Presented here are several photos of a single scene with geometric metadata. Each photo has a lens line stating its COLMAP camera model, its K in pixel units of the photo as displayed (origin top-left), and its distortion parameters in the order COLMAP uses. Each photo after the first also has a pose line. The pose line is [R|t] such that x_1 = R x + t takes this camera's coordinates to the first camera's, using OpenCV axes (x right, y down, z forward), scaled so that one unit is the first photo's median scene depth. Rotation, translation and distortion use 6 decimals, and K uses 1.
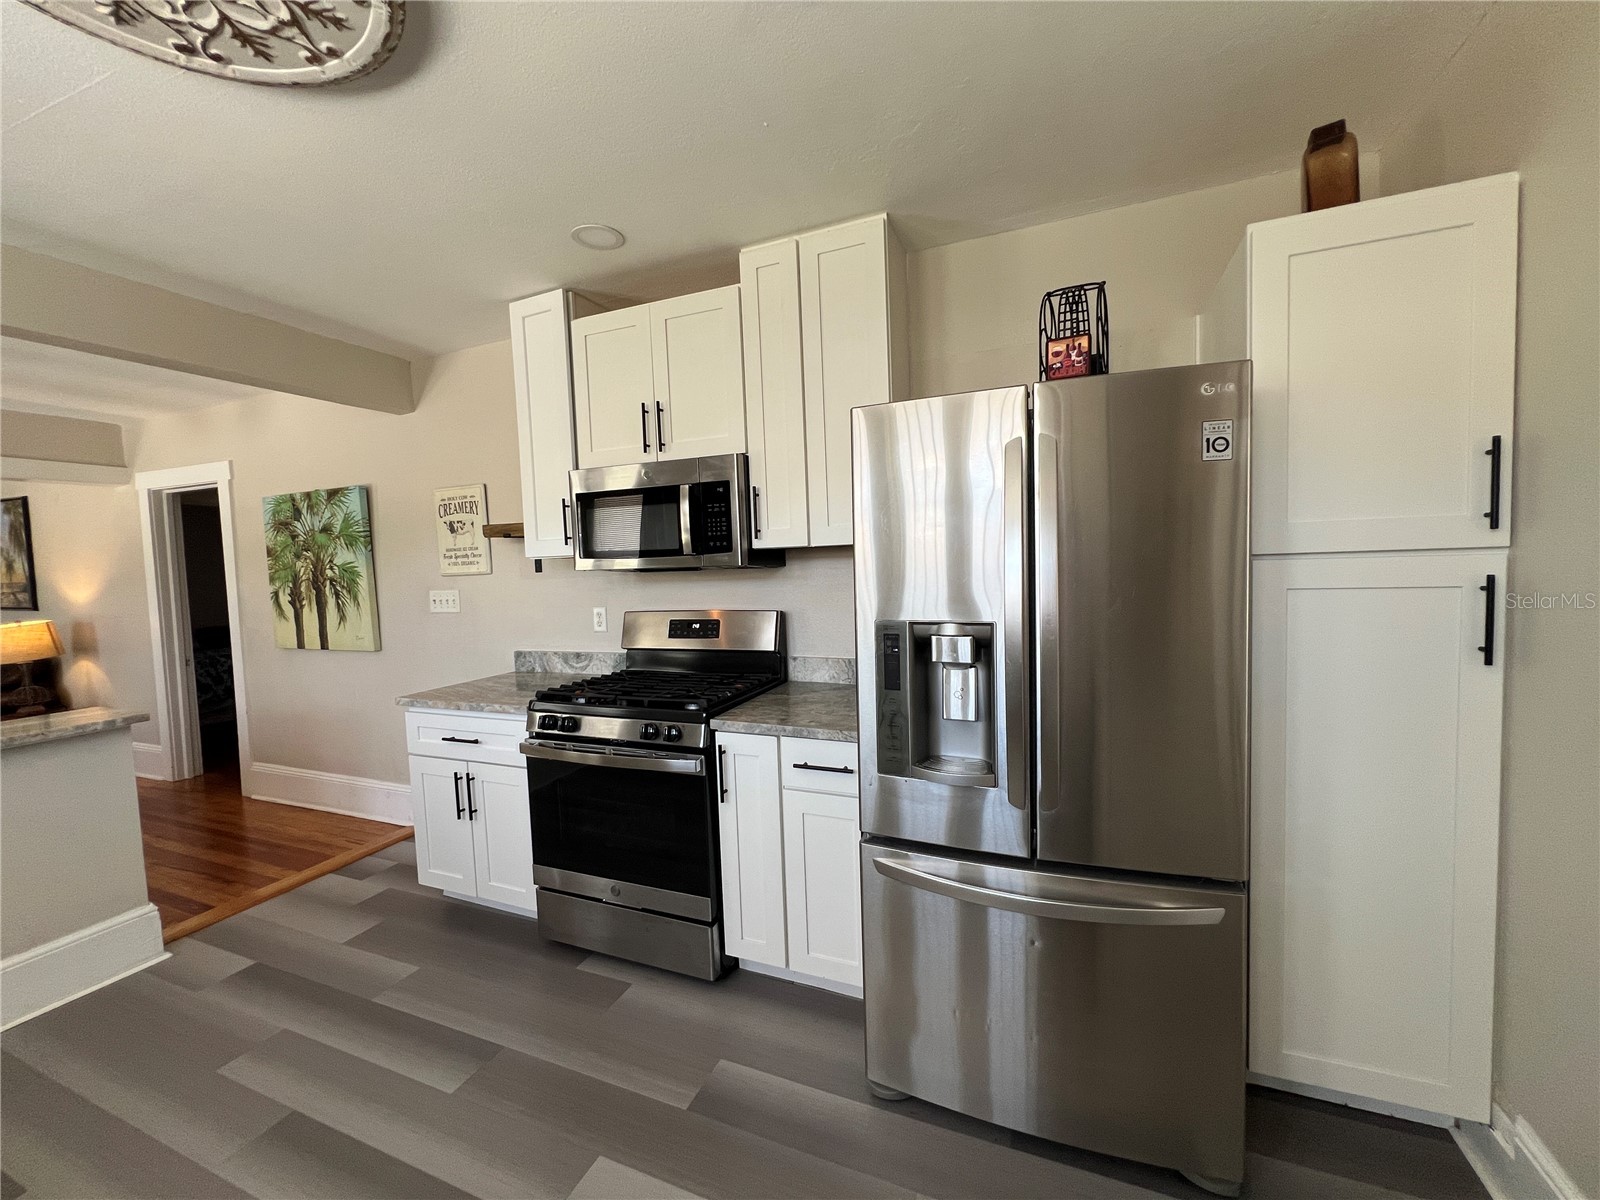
lens RADIAL K [[642.7, 0, 797.2], [0, 642.7, 599.4], [0, 0, 1]] dist [-0.002194, 0.000102]
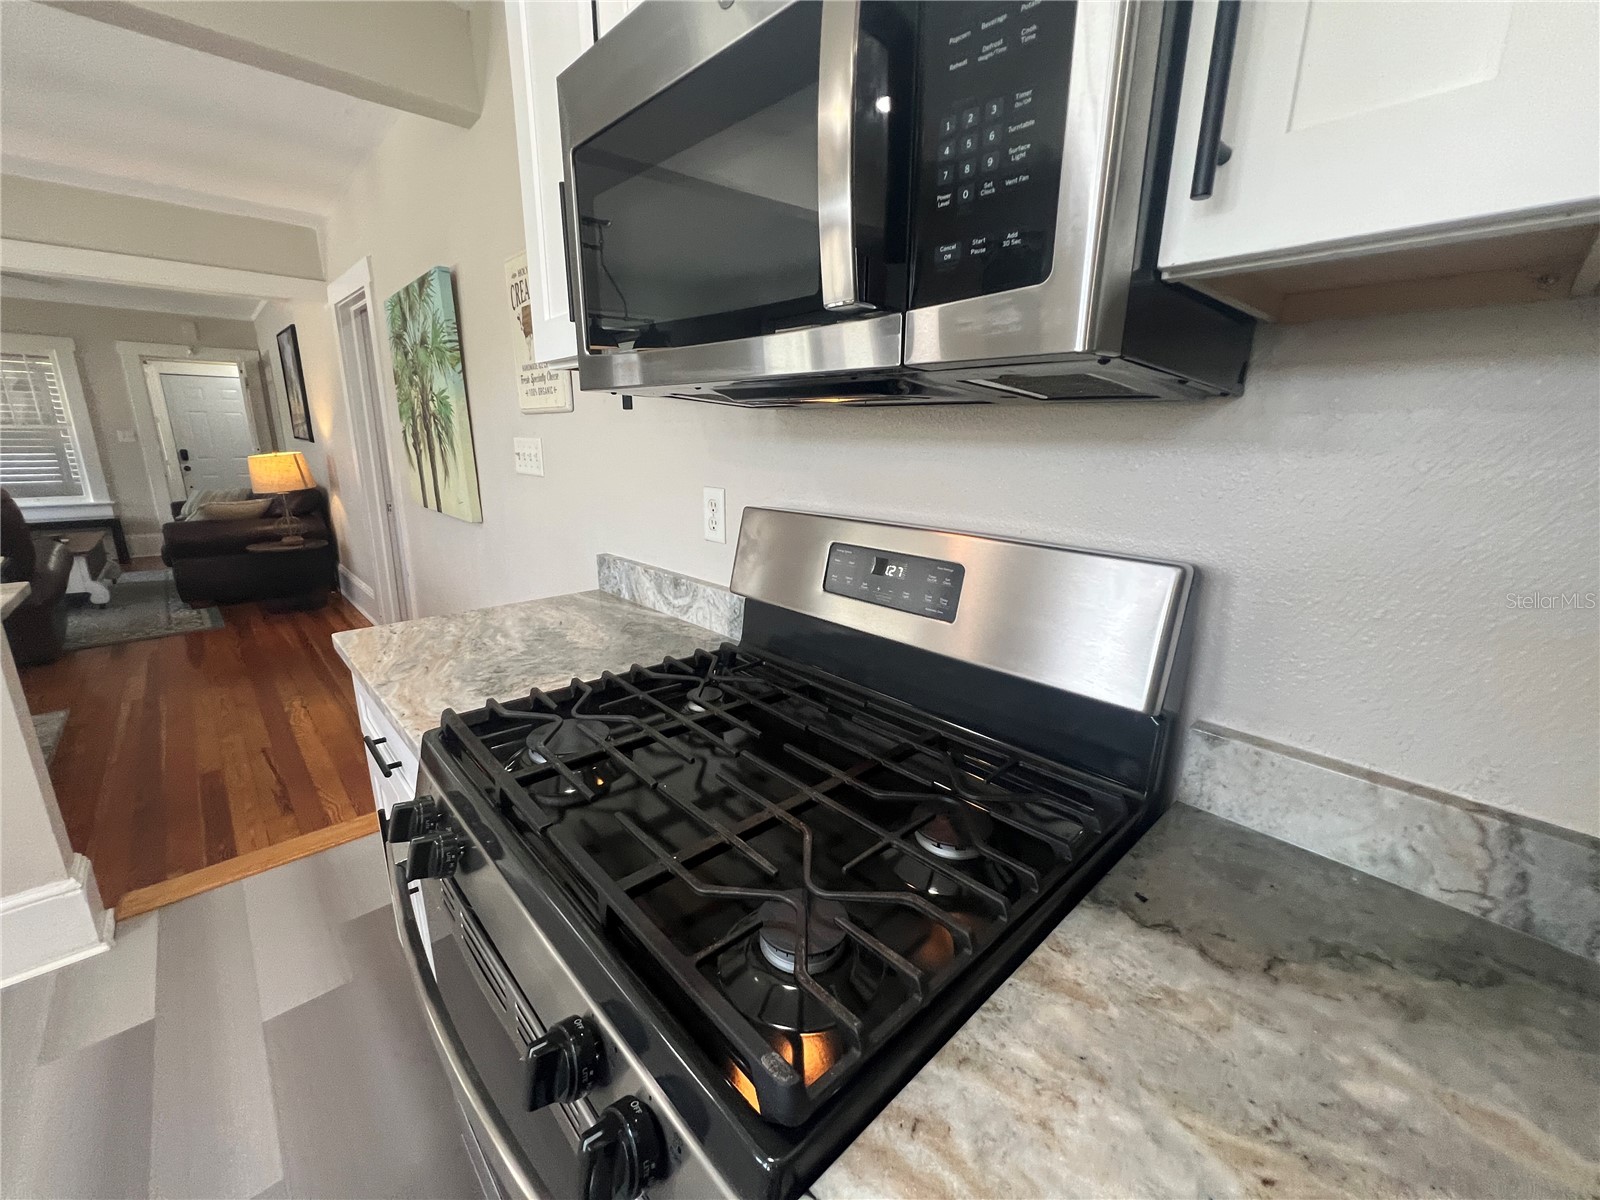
lens RADIAL K [[644.2, 0, 788.3], [0, 644.2, 600.3], [0, 0, 1]] dist [-0.001932, -0.000123]
pose [[0.903913, 0.149538, -0.400723, -0.069181], [-0.065697, 0.974315, 0.215392, -0.014850], [0.422640, -0.168370, 0.890521, 0.678155]]
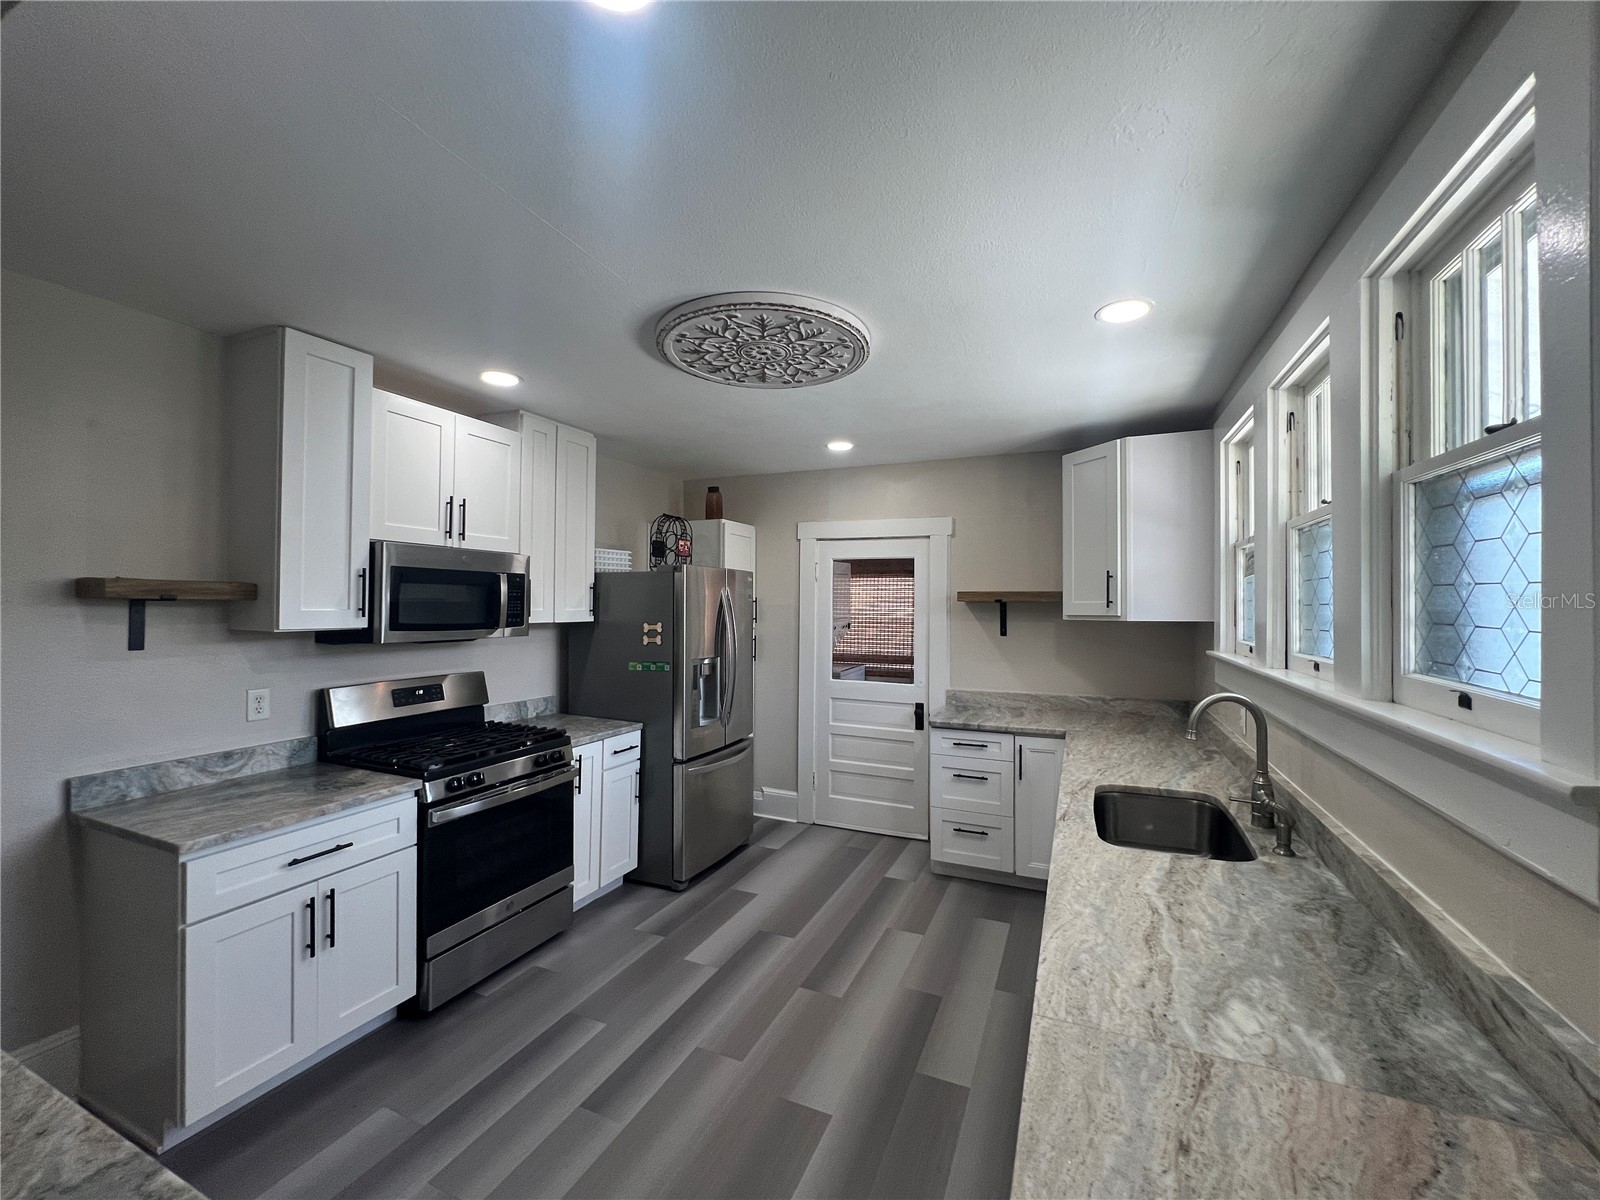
lens RADIAL K [[642.7, 0, 797.2], [0, 642.7, 599.4], [0, 0, 1]] dist [-0.002194, 0.000102]
pose [[0.027786, 0.043061, 0.998686, -1.262859], [0.050784, 0.997721, -0.044432, -0.035302], [-0.998323, 0.051952, 0.025535, 0.333313]]
